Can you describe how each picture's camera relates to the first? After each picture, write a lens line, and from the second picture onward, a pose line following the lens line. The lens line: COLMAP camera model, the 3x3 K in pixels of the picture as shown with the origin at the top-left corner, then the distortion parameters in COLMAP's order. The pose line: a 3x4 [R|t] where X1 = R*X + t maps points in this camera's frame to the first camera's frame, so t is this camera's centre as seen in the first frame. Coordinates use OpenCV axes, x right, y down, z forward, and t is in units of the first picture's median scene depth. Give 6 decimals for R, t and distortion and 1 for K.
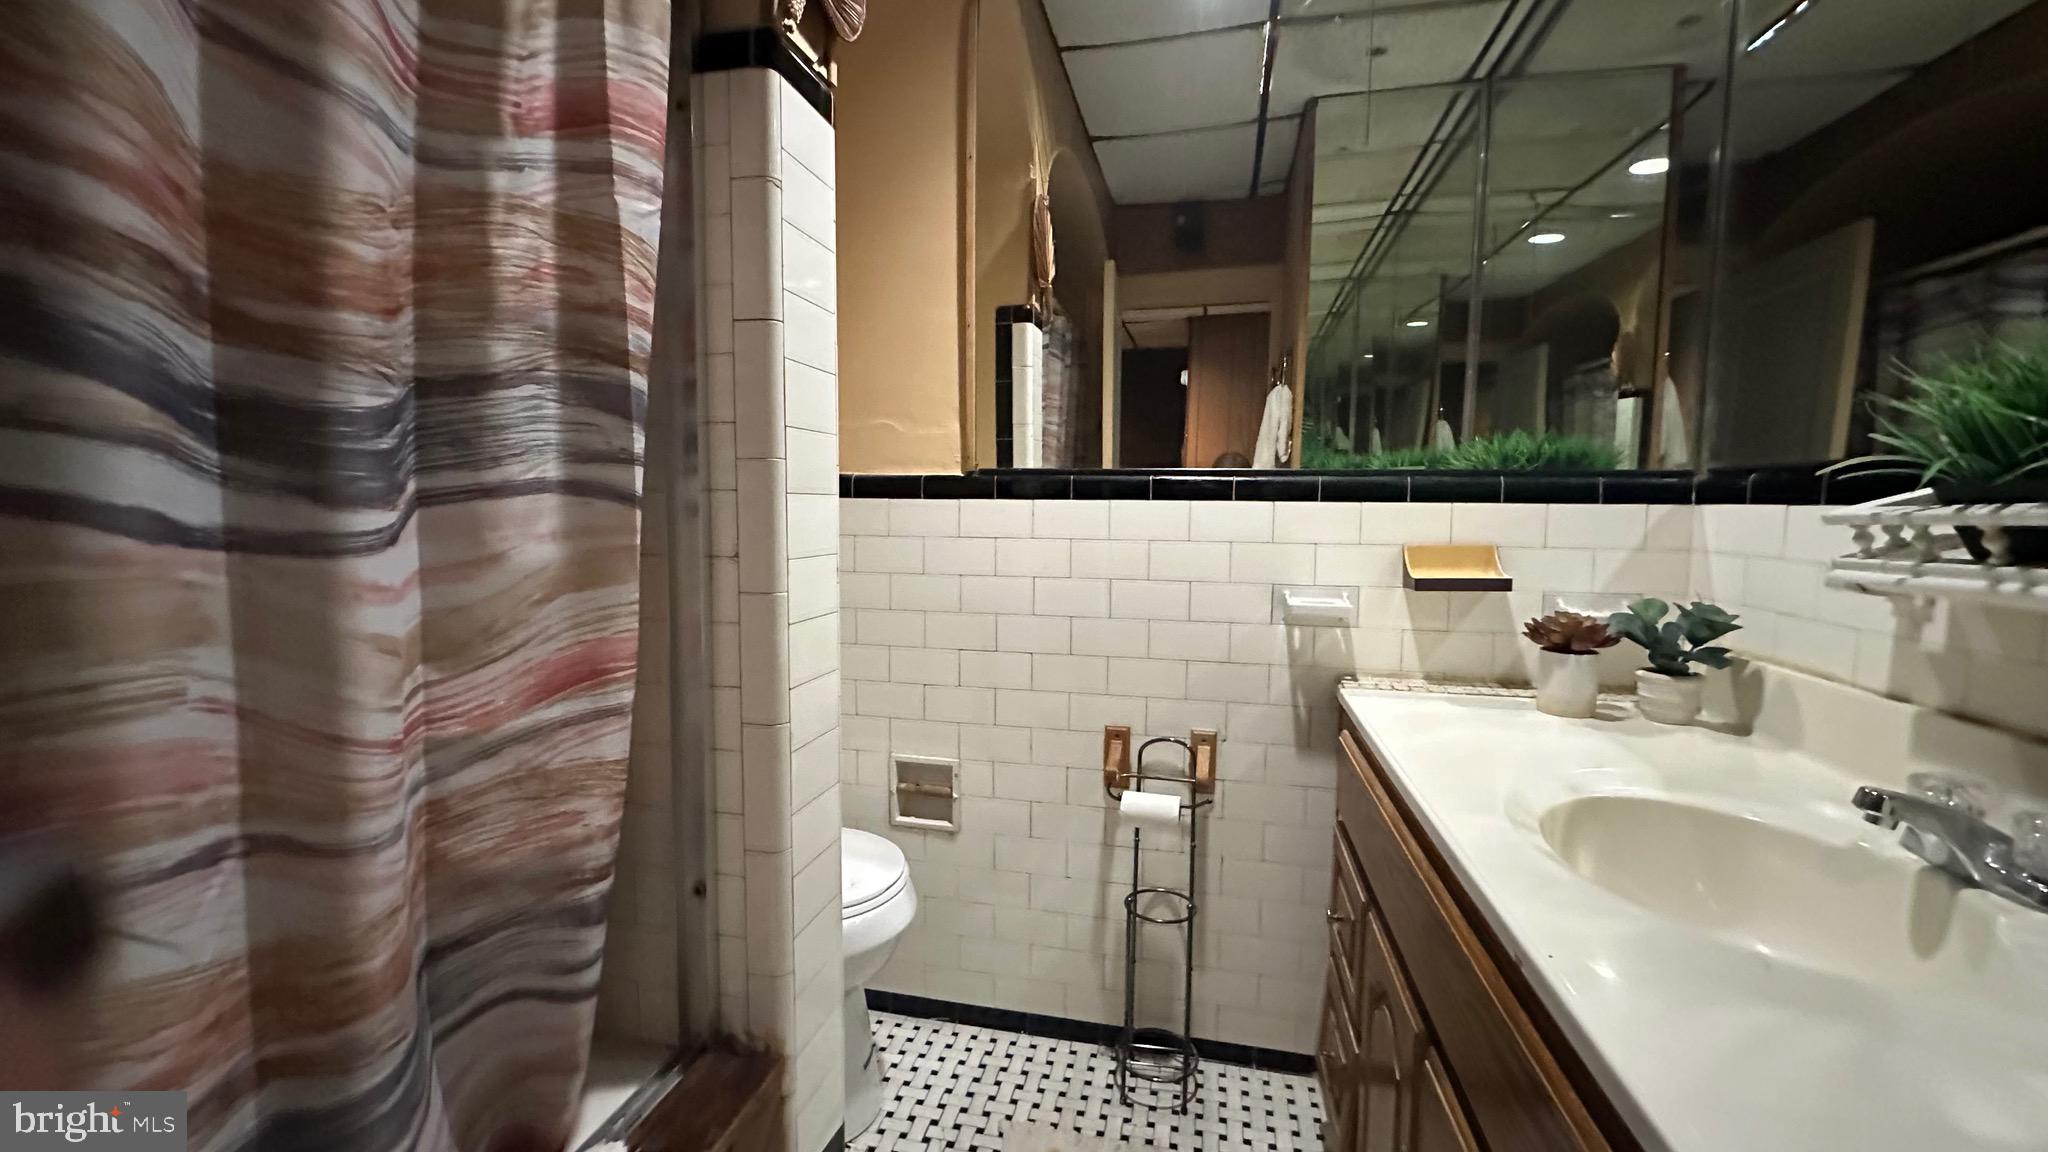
lens RADIAL K [[822.0, 0, 1026.8], [0, 822.0, 572.6], [0, 0, 1]] dist [-0.003550, 0.001241]
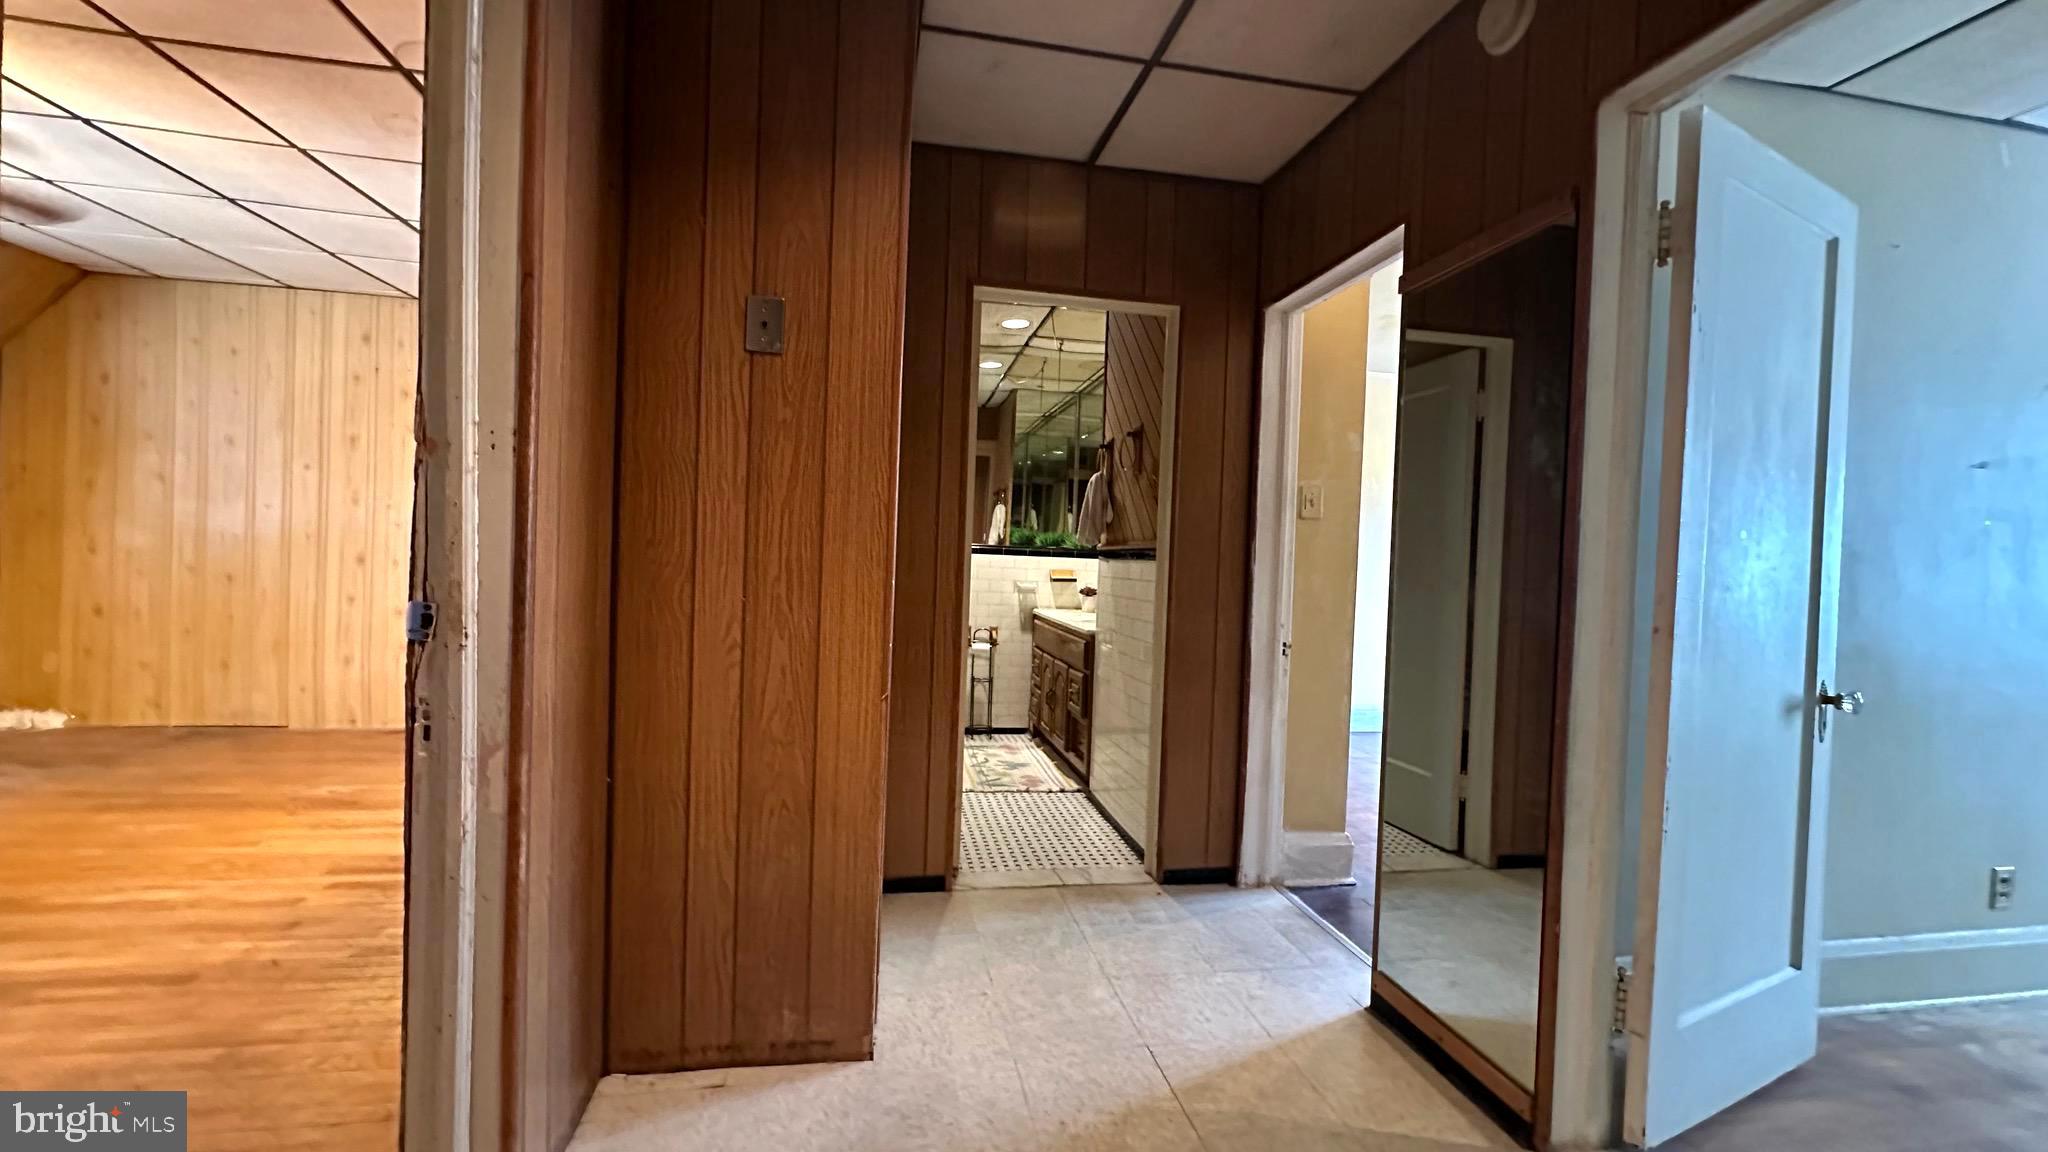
lens RADIAL K [[822.0, 0, 1015.7], [0, 822.0, 575.4], [0, 0, 1]] dist [-0.003550, 0.001241]
pose [[0.926177, 0.021060, 0.376501, -0.924704], [0.000319, 0.998395, -0.056630, 0.178204], [-0.377090, 0.052569, 0.924684, -2.027088]]
